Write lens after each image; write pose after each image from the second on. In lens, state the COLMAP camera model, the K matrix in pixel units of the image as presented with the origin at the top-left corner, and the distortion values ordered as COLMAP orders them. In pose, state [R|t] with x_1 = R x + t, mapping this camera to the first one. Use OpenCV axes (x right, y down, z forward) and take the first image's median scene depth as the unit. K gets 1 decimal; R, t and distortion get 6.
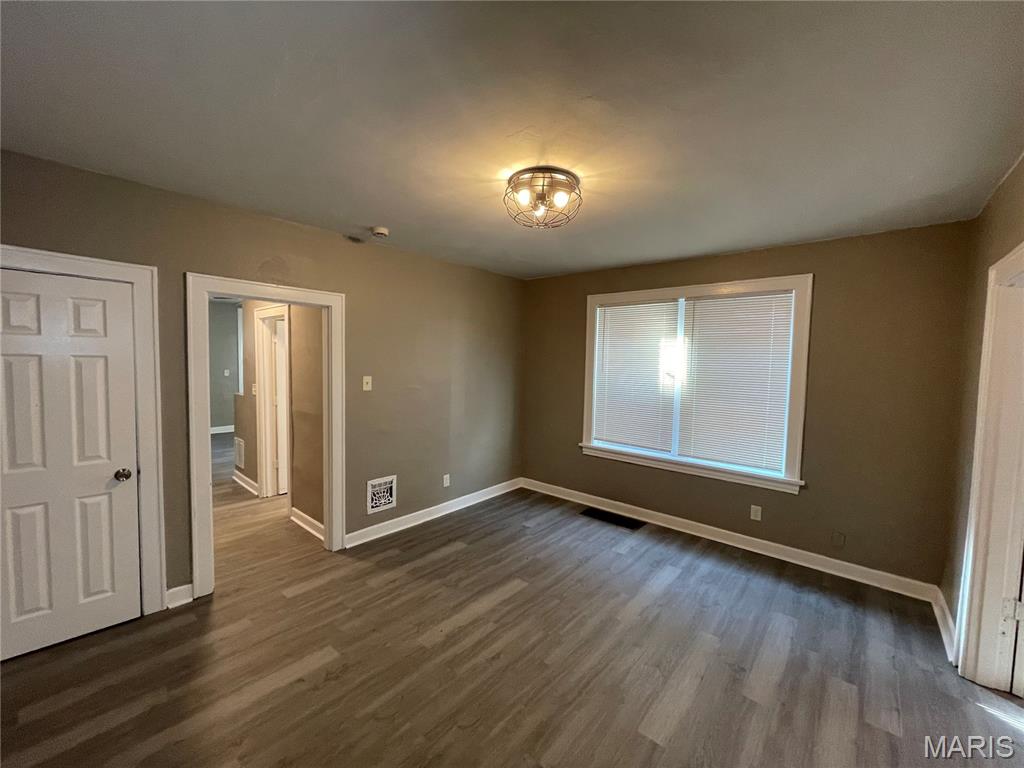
lens RADIAL K [[412.9, 0, 507.6], [0, 412.9, 382.5], [0, 0, 1]] dist [-0.002535, 0.001475]
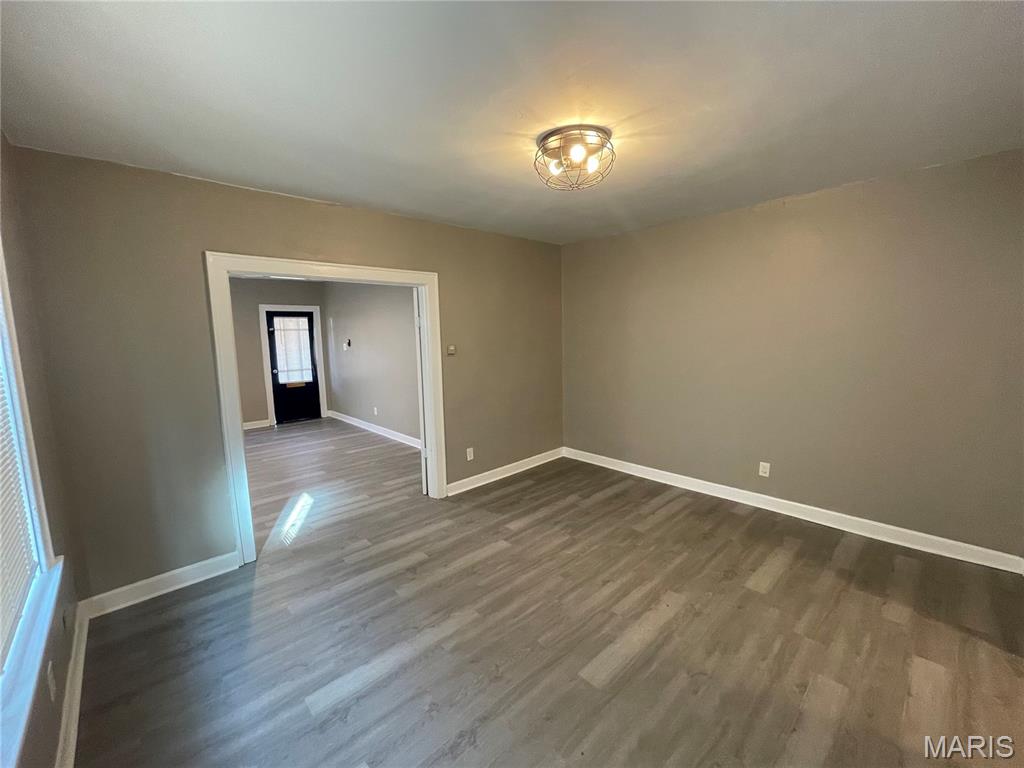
lens RADIAL K [[412.9, 0, 510.2], [0, 412.9, 383.7], [0, 0, 1]] dist [-0.002535, 0.001475]
pose [[-0.995384, -0.013159, 0.095063, 0.098113], [0.004674, 0.982731, 0.184983, -0.075926], [-0.095855, 0.184574, -0.978133, 1.485919]]
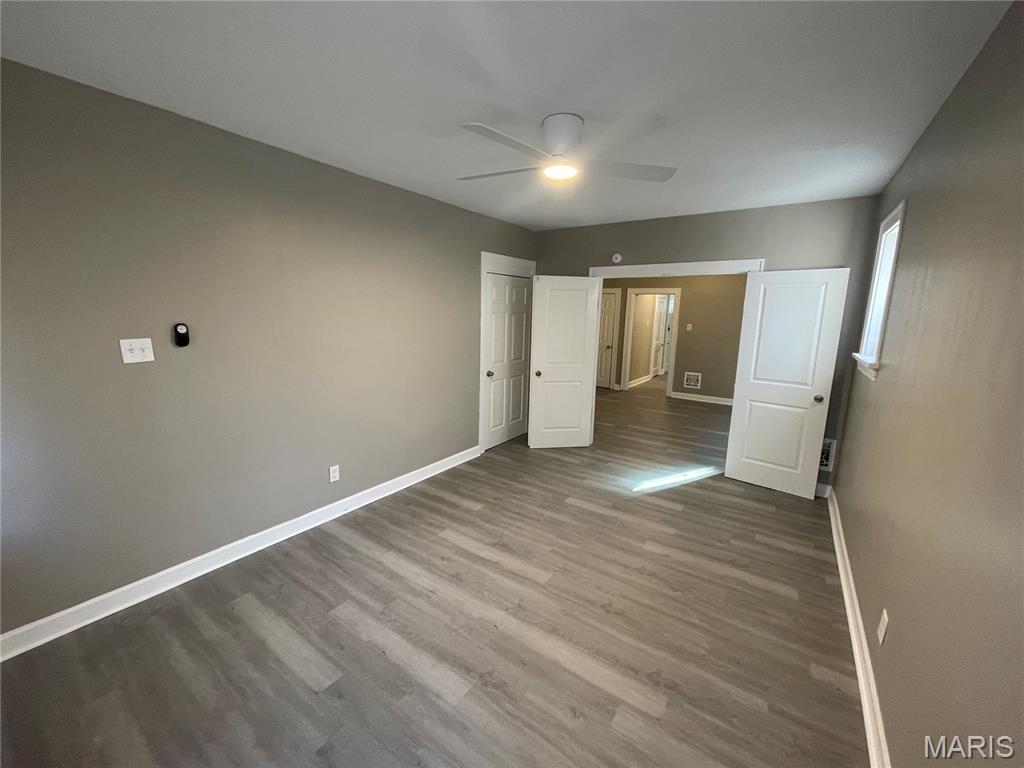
lens RADIAL K [[412.9, 0, 505.2], [0, 412.9, 379.0], [0, 0, 1]] dist [-0.002535, 0.001475]
pose [[0.101910, 0.143424, -0.984400, 2.011382], [-0.080867, 0.987472, 0.135499, 0.063339], [0.991501, 0.065797, 0.112231, -0.233055]]
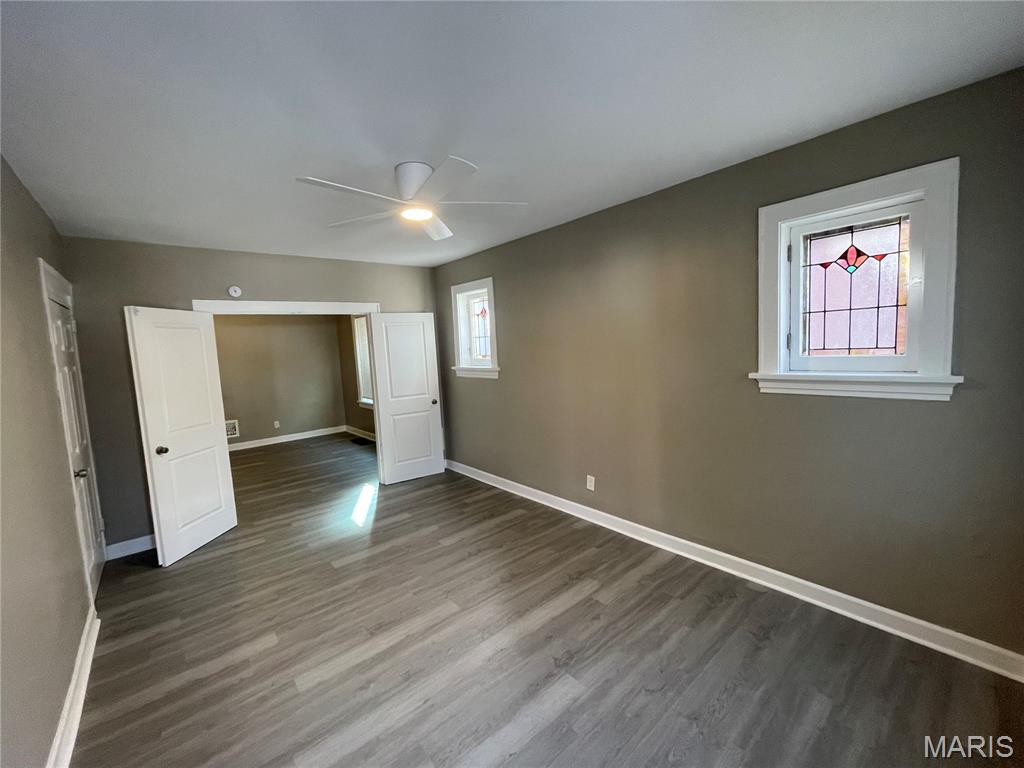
lens RADIAL K [[412.9, 0, 507.2], [0, 412.9, 382.6], [0, 0, 1]] dist [-0.002535, 0.001475]
pose [[0.985456, -0.058095, -0.159689, 1.537702], [0.063274, 0.997616, 0.027538, 0.097893], [0.157709, -0.037242, 0.986783, -0.808987]]
